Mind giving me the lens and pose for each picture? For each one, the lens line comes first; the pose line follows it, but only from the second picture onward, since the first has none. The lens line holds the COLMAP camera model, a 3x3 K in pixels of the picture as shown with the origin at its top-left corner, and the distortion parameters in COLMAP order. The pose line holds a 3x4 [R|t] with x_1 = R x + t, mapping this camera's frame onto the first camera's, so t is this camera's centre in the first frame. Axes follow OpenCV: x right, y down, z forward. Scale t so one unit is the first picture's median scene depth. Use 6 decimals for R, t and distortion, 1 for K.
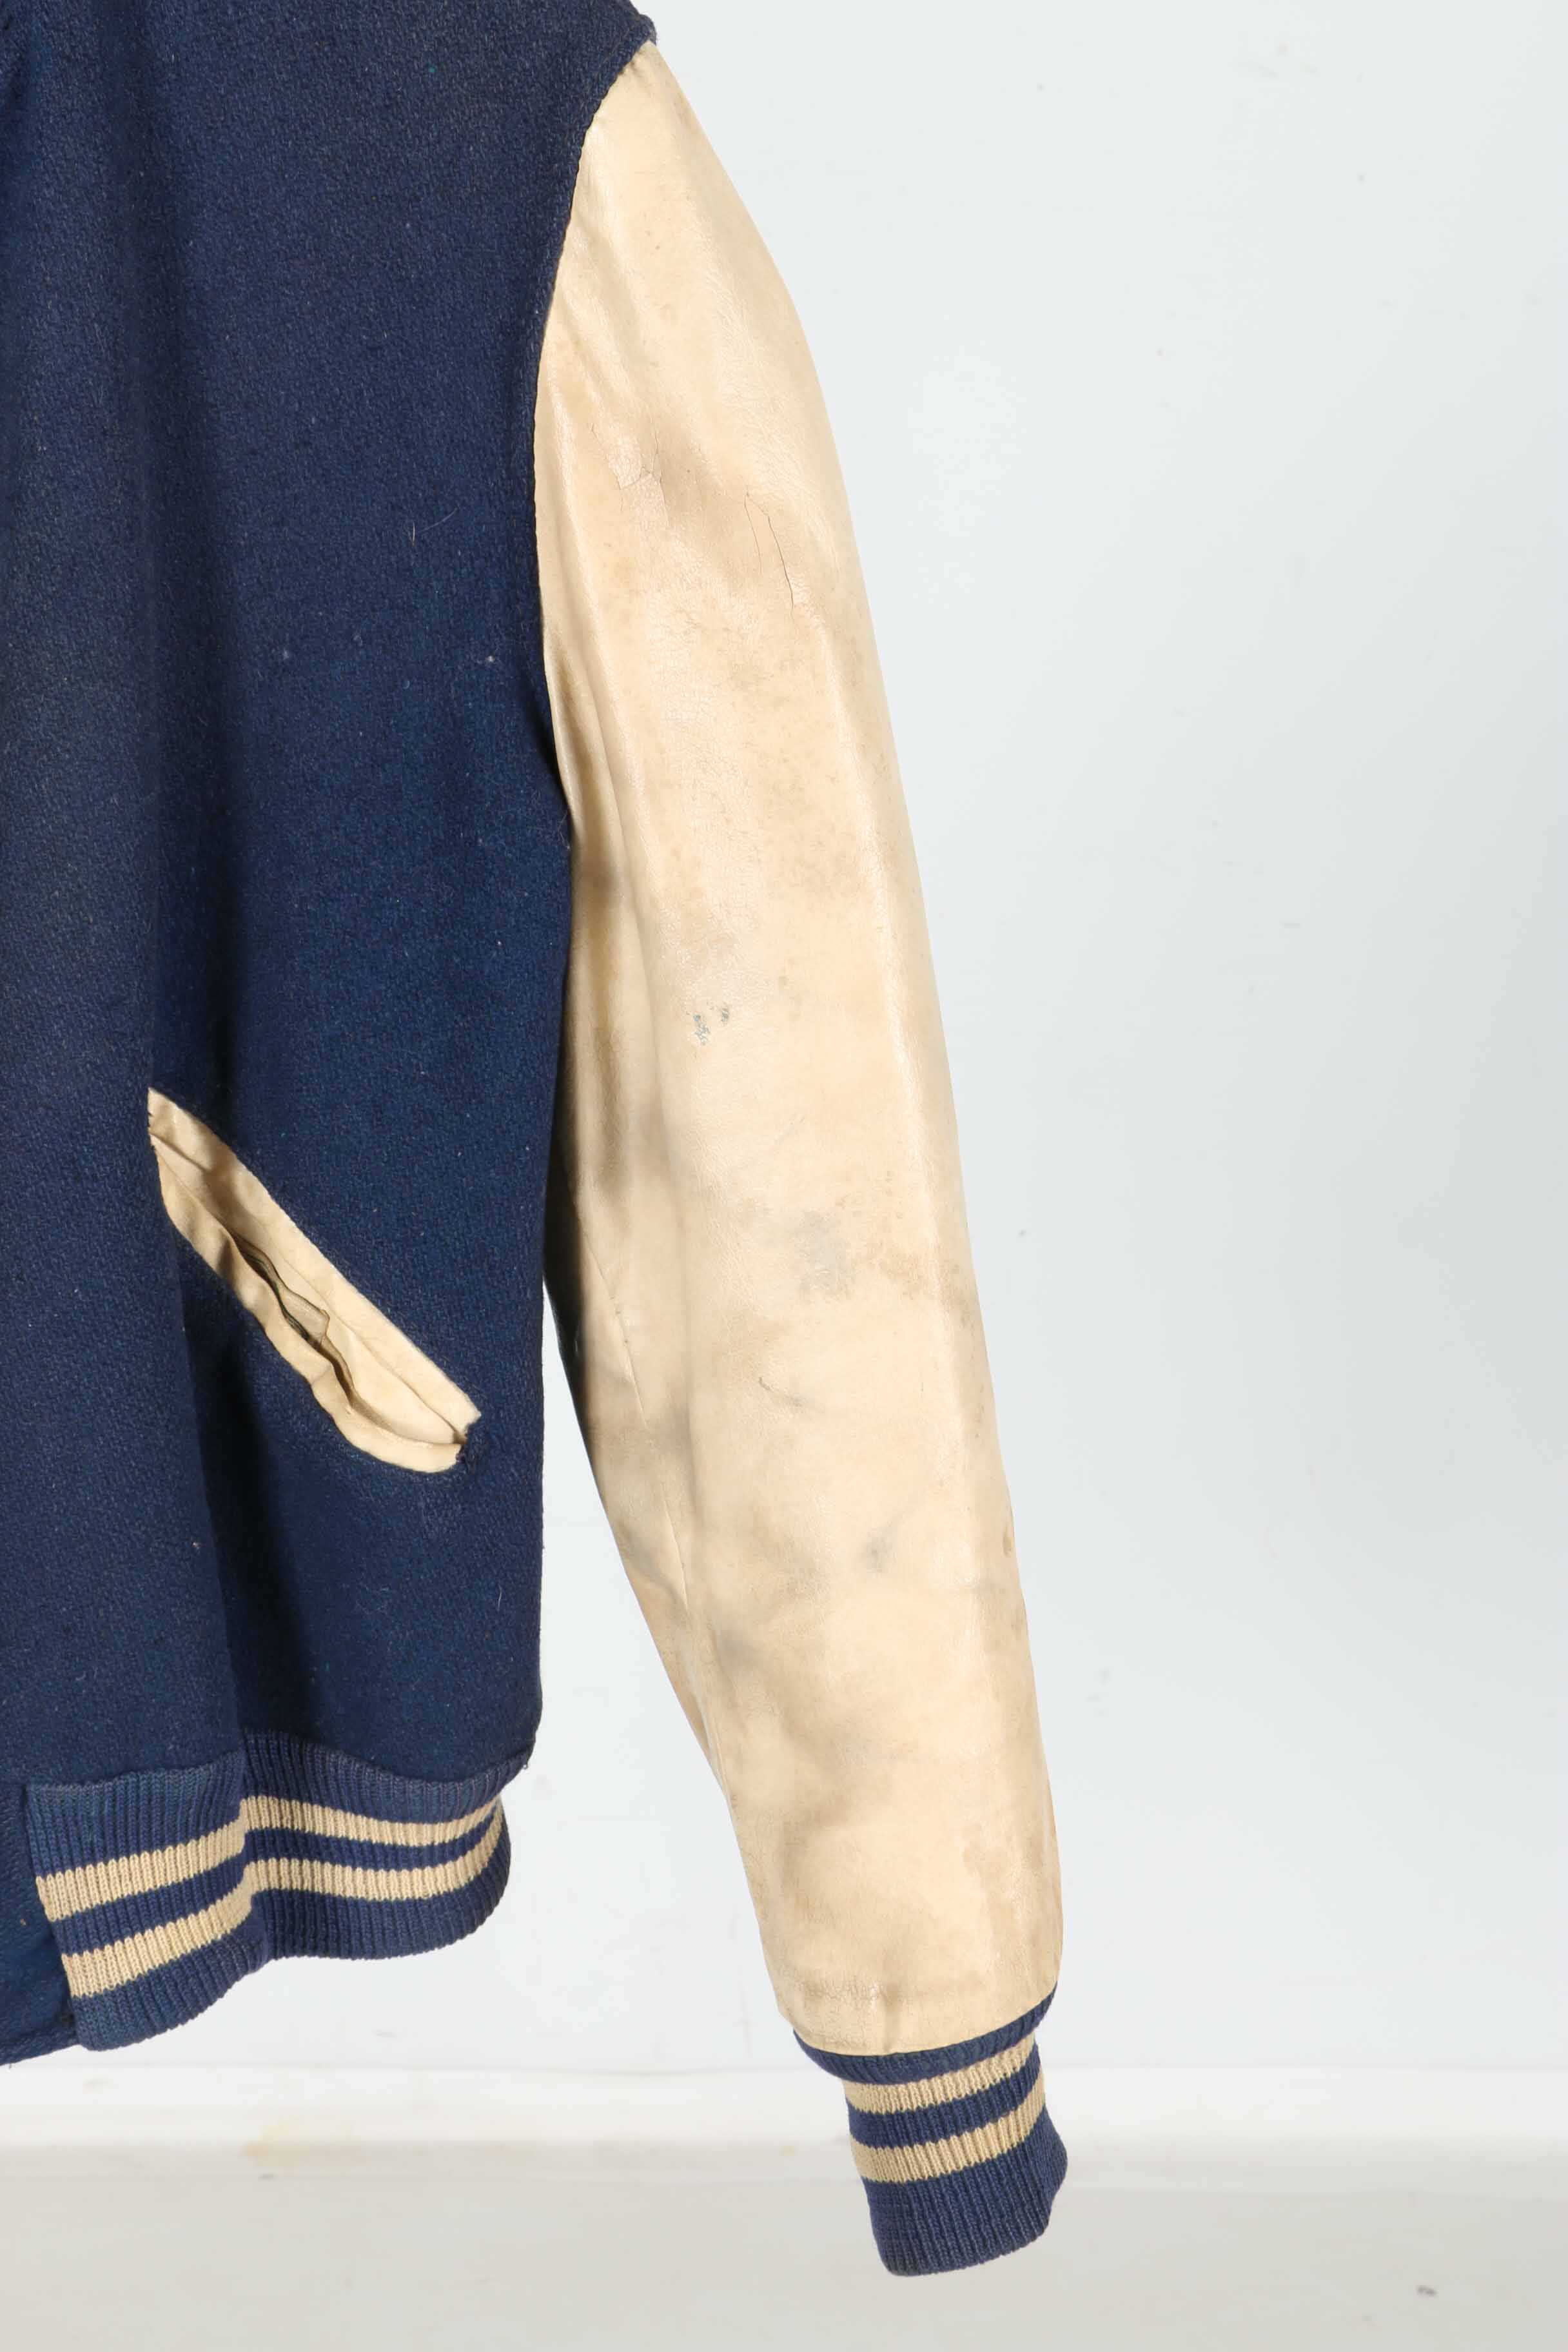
lens RADIAL K [[3378.1, 0, 773.6], [0, 3378.1, 1176.1], [0, 0, 1]] dist [0.071818, 0.000000]
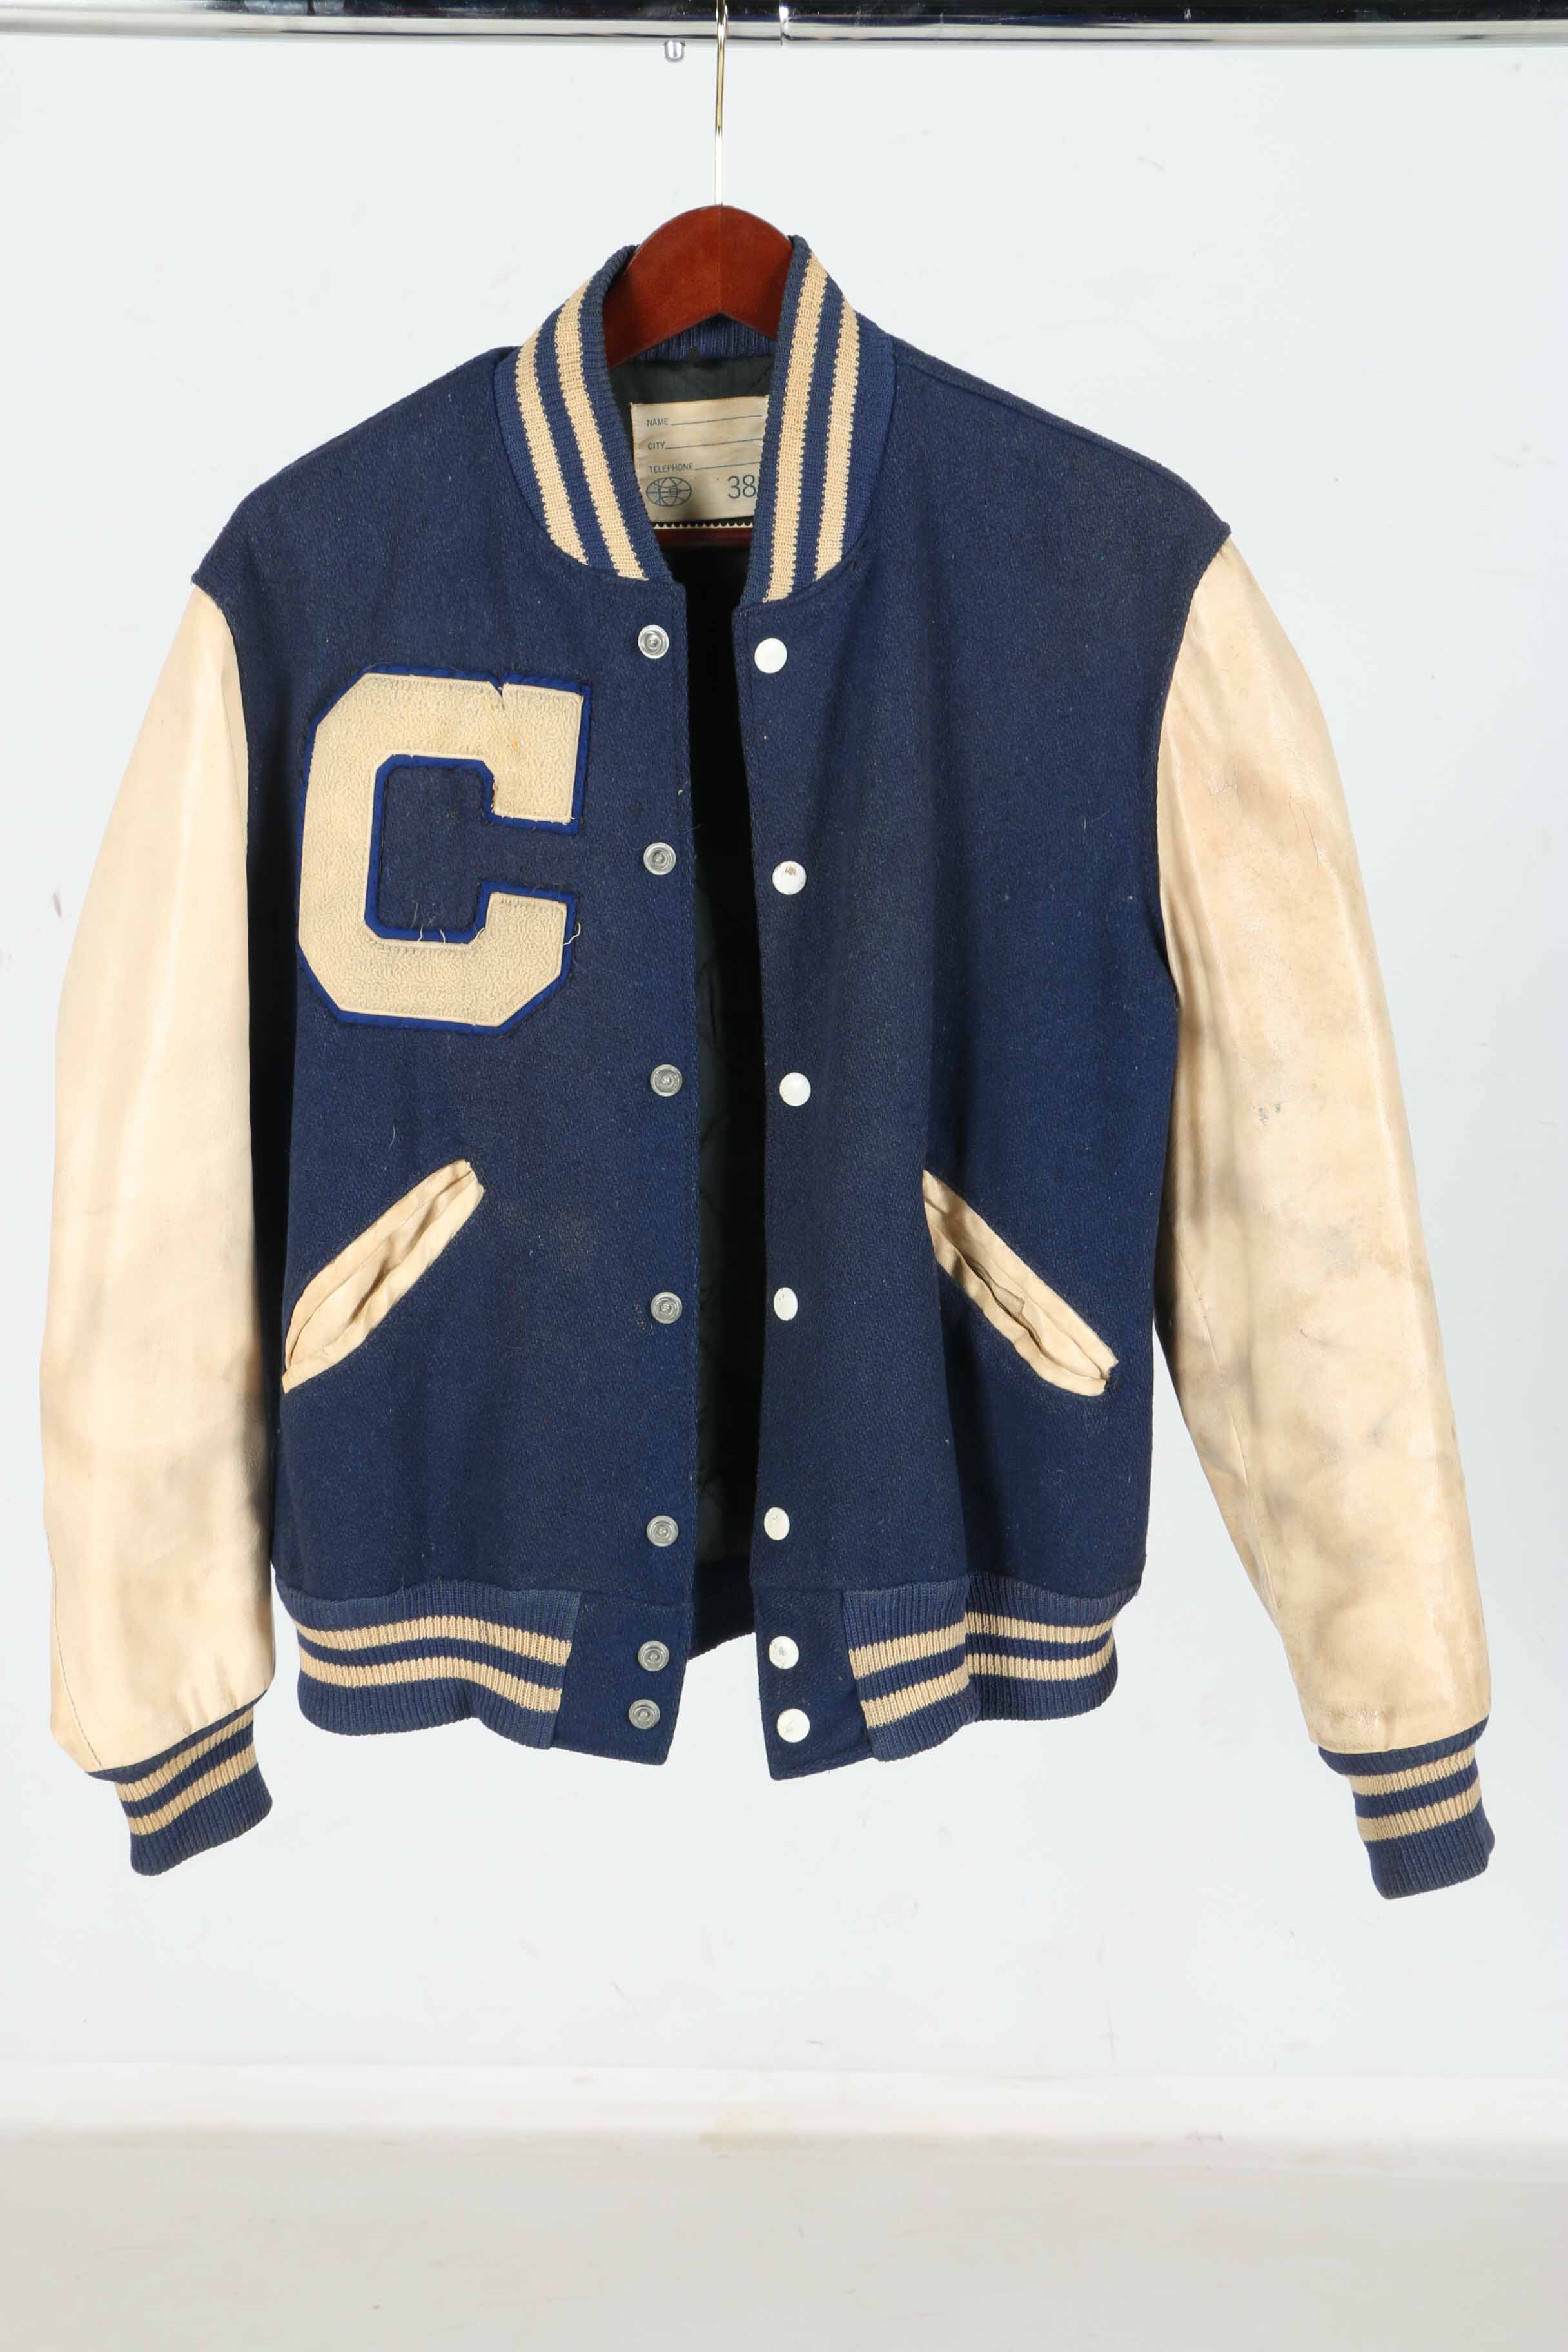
lens RADIAL K [[3378.1, 0, 772.6], [0, 3378.1, 1199.8], [0, 0, 1]] dist [0.071818, 0.000000]
pose [[0.998589, -0.013210, -0.051436, -0.170785], [0.009343, 0.997162, -0.074709, 0.114820], [0.052276, 0.074123, 0.995878, -0.637267]]
